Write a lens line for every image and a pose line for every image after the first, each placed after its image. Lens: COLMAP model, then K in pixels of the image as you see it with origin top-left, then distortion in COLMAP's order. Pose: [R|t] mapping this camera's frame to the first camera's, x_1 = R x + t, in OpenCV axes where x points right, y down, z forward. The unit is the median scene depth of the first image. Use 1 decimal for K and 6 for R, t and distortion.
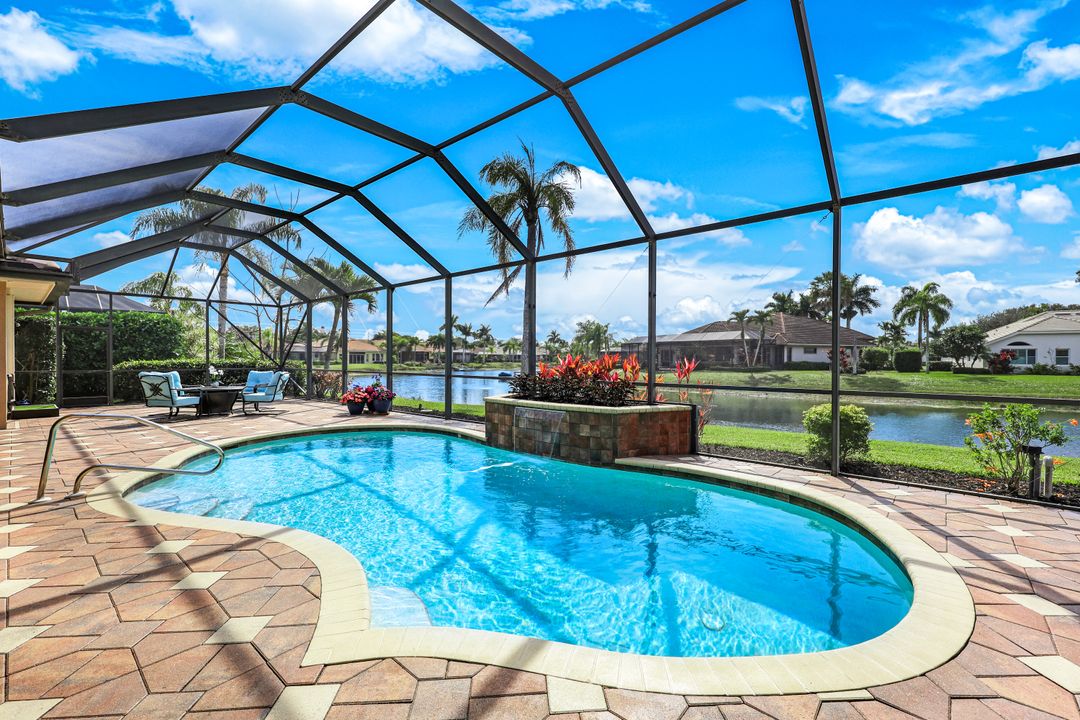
lens RADIAL K [[462.4, 0, 543.1], [0, 462.4, 363.8], [0, 0, 1]] dist [0.005096, 0.002124]
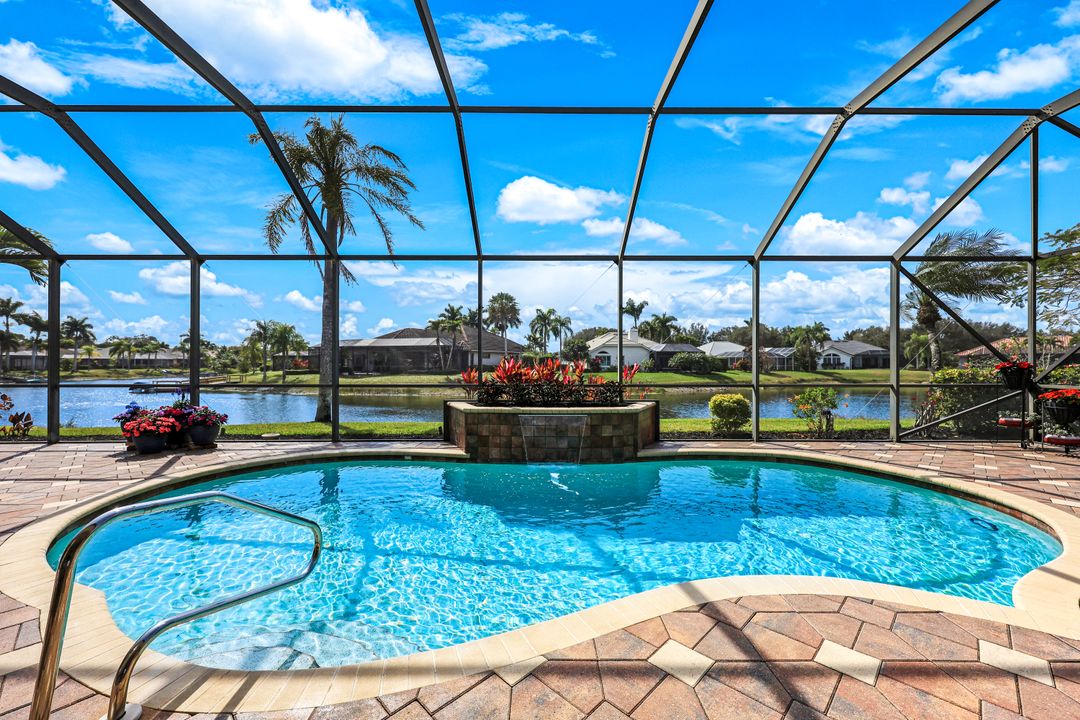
lens RADIAL K [[437.1, 0, 539.6], [0, 437.1, 362.7], [0, 0, 1]] dist [0.001013, 0.000276]
pose [[0.752516, -0.003944, 0.658563, -0.094663], [0.011582, 0.999907, -0.007246, -0.001009], [-0.658473, 0.013080, 0.752491, 0.047259]]
